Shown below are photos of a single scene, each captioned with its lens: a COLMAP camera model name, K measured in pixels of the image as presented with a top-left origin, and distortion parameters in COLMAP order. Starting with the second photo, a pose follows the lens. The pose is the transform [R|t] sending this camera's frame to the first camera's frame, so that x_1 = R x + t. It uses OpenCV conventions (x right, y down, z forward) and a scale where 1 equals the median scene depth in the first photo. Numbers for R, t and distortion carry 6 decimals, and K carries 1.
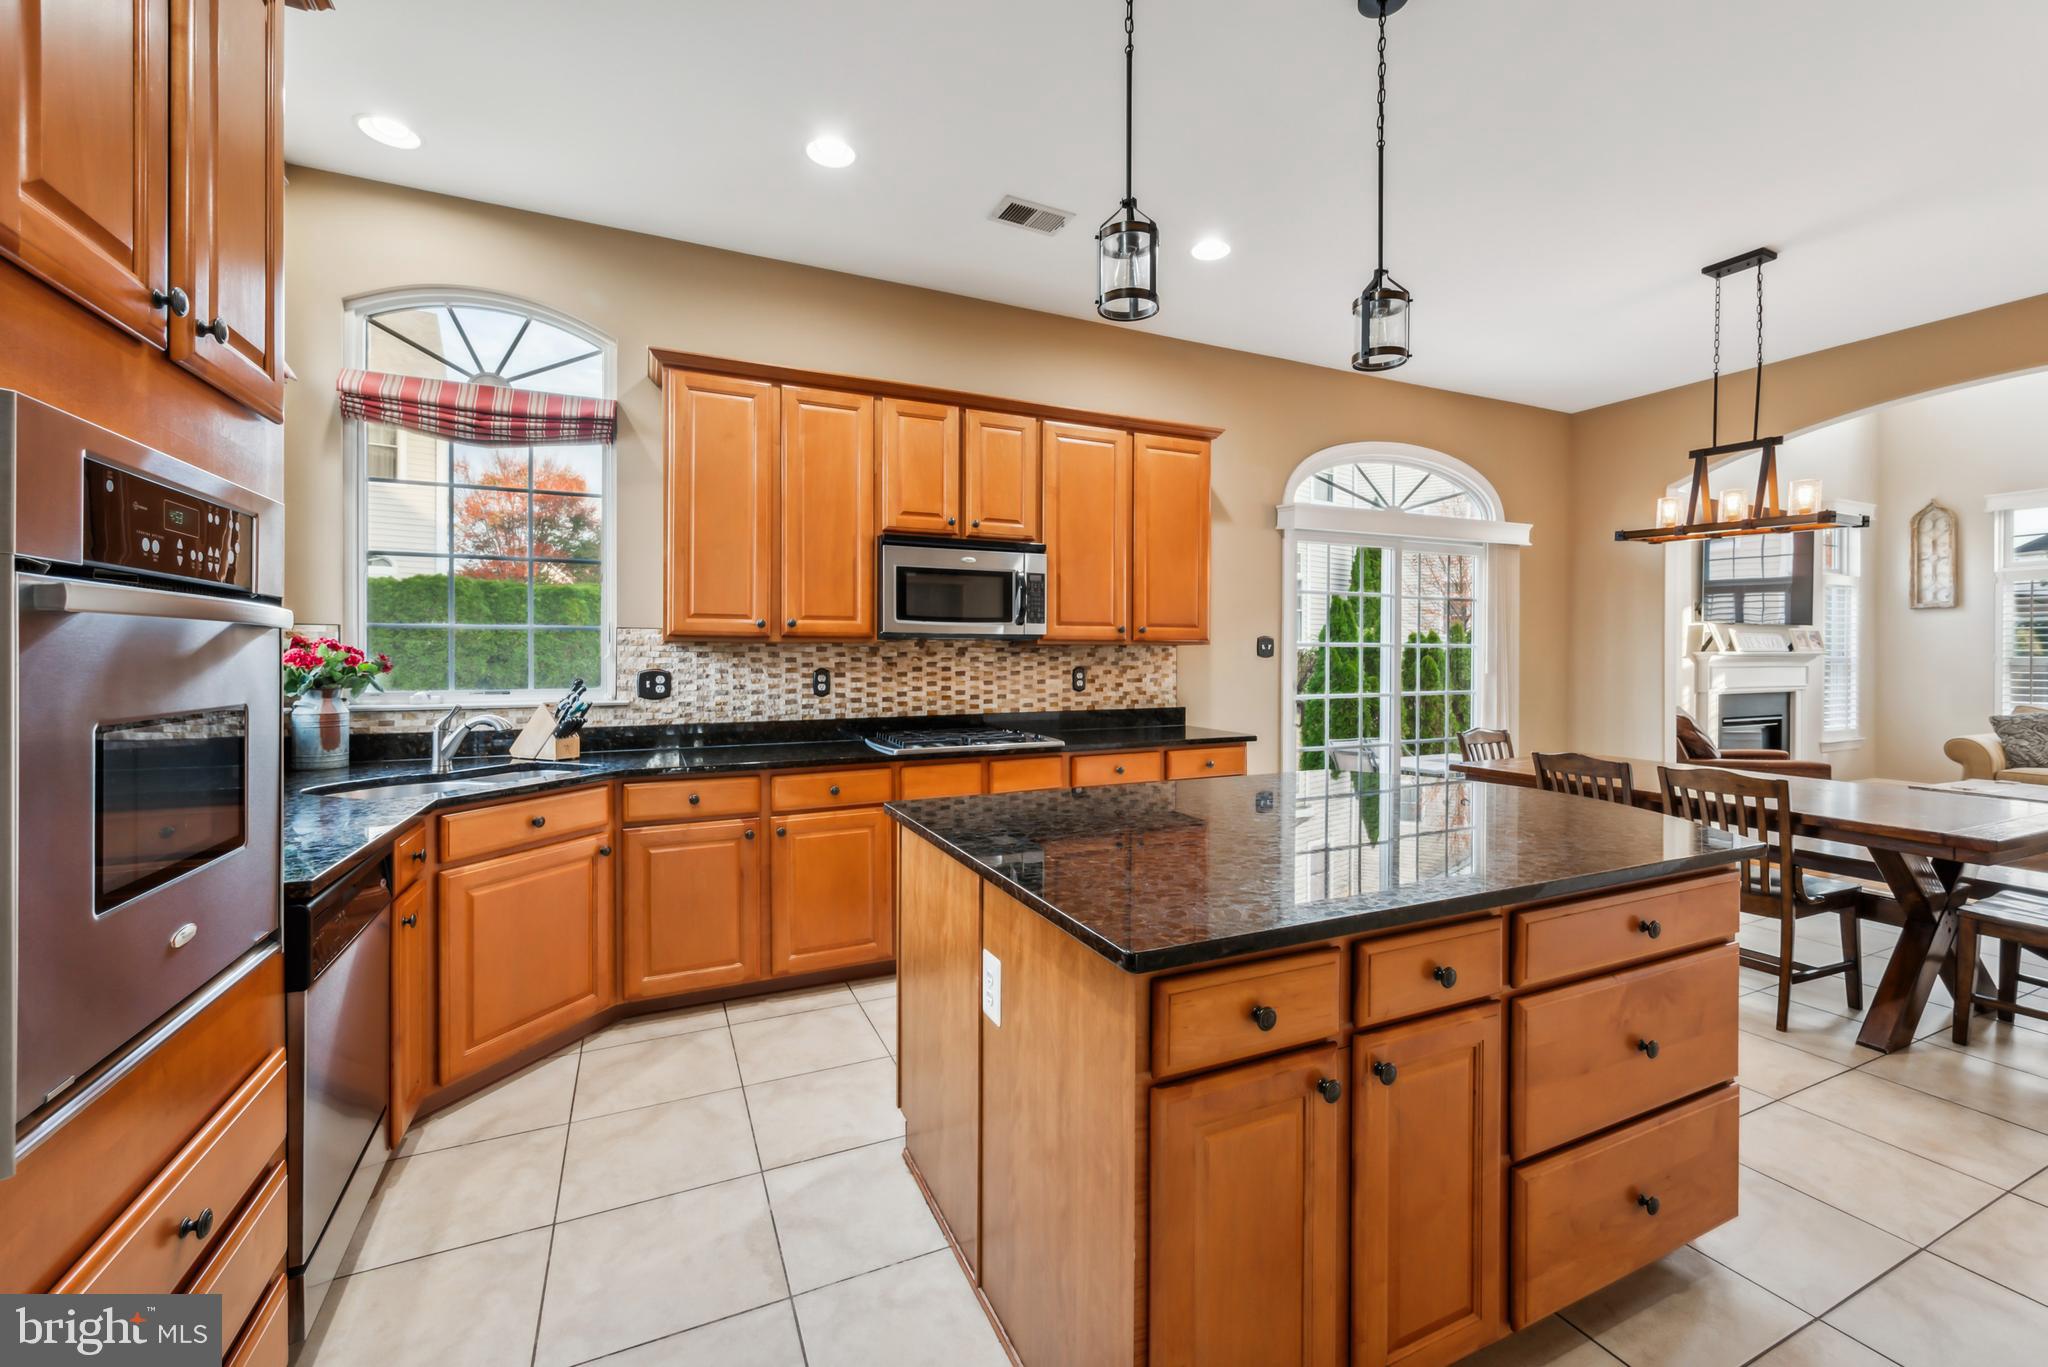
lens RADIAL K [[832.9, 0, 1037.7], [0, 832.9, 660.6], [0, 0, 1]] dist [-0.000646, -0.000204]
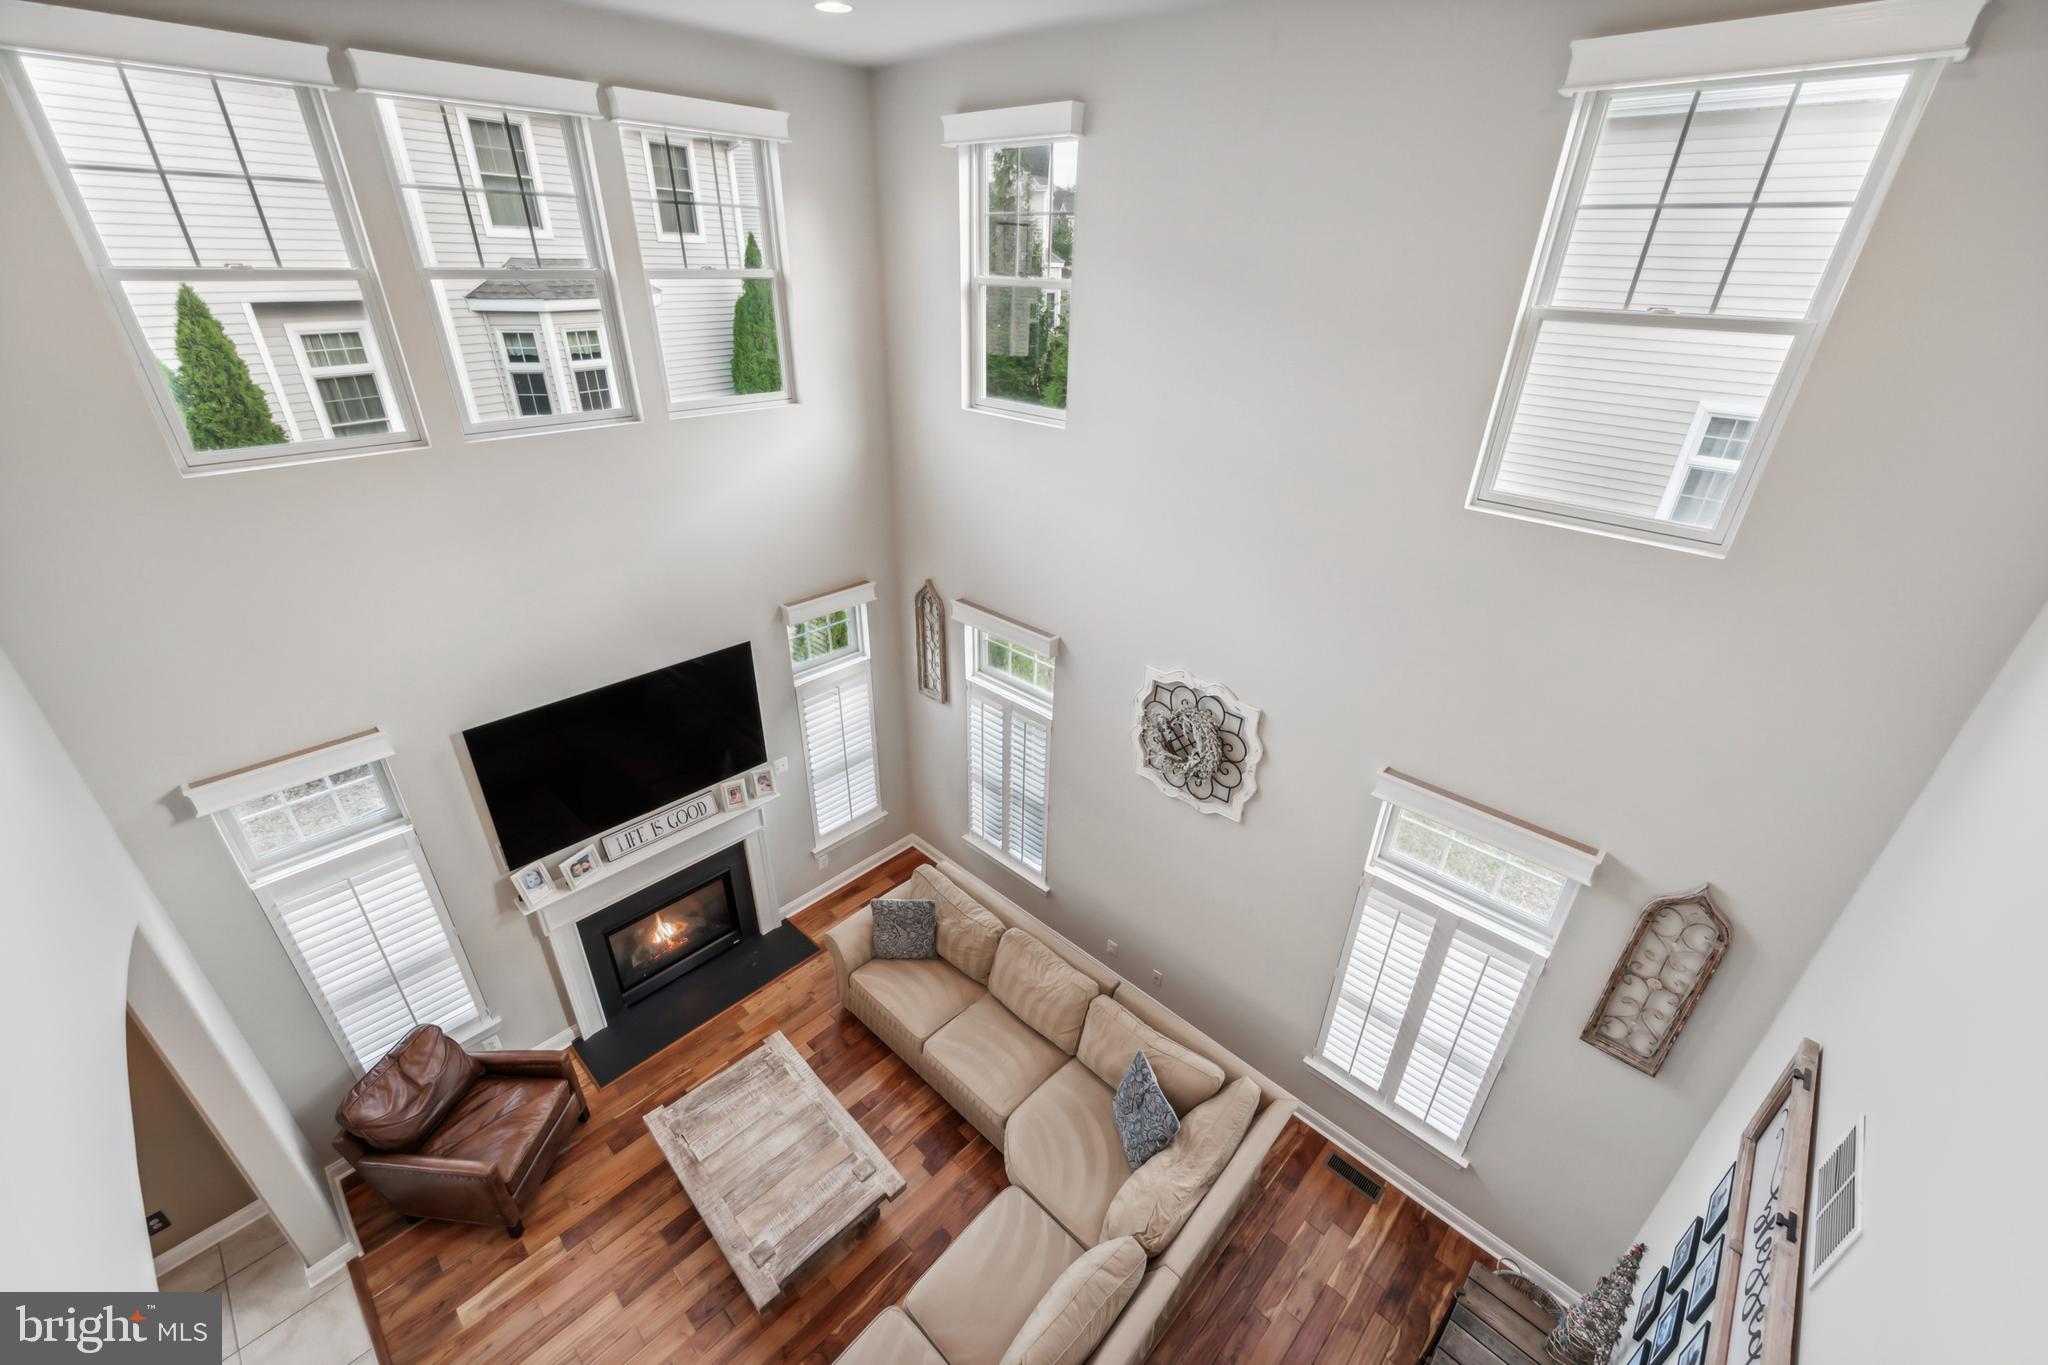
lens RADIAL K [[819.7, 0, 1031.1], [0, 819.7, 687.0], [0, 0, 1]] dist [0.001345, 0.000056]
pose [[0.930049, -0.152260, 0.334405, 1.492447], [-0.019316, 0.888583, 0.458308, -0.803258], [-0.366928, -0.432708, 0.823485, 0.417054]]
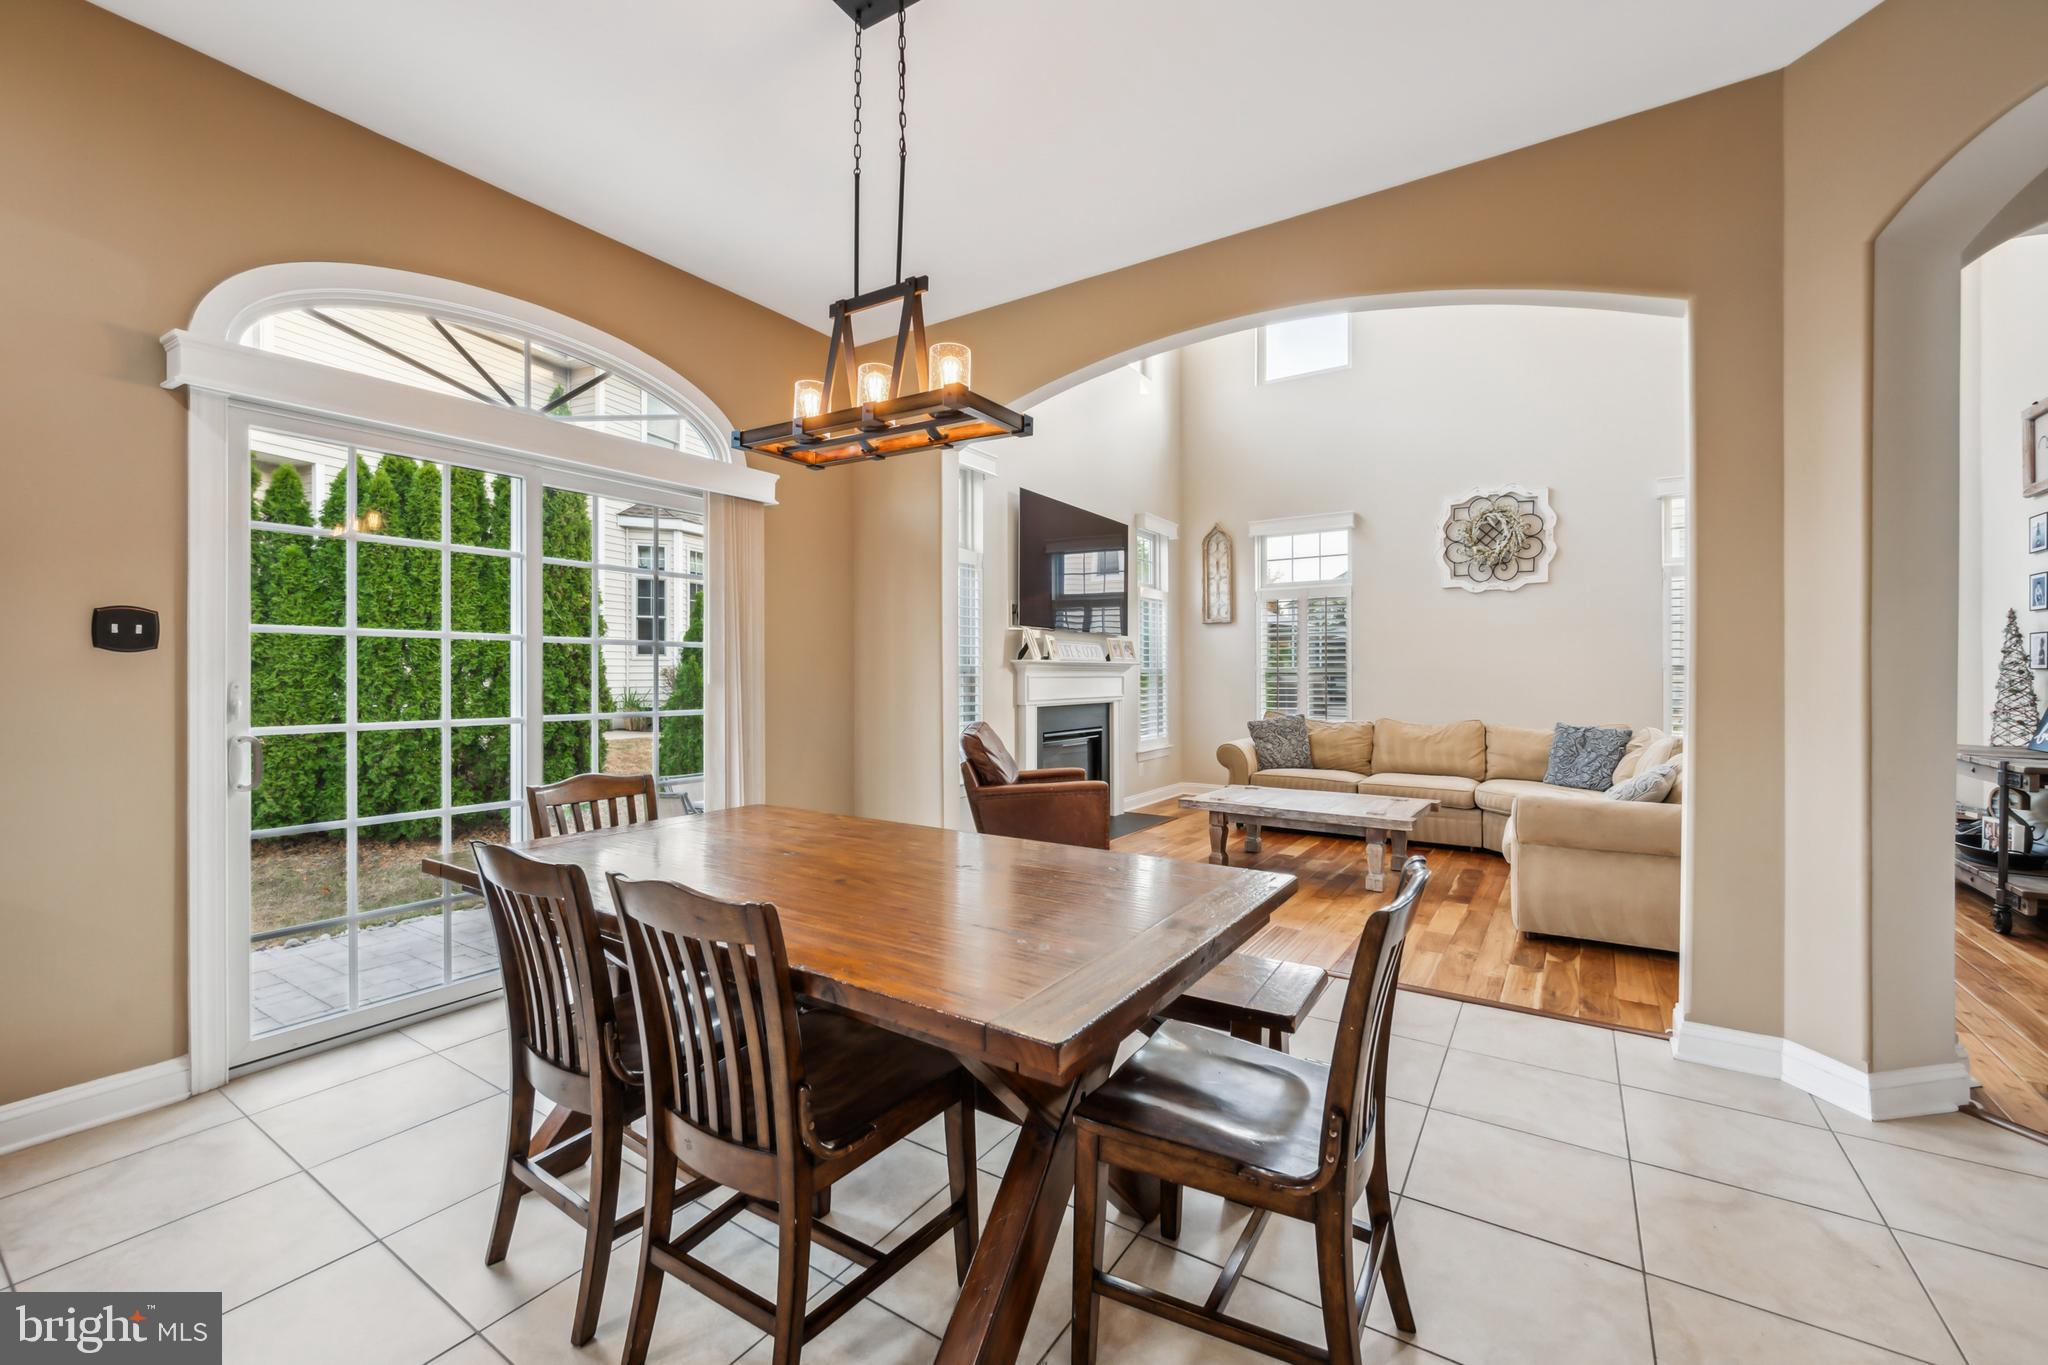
lens RADIAL K [[824.6, 0, 1027.5], [0, 824.6, 676.5], [0, 0, 1]] dist [0.000463, 0.000465]
pose [[0.851913, -0.003784, 0.523670, 0.505098], [0.008716, 0.999938, -0.006955, 0.020150], [-0.523611, 0.010489, 0.851893, 0.357160]]
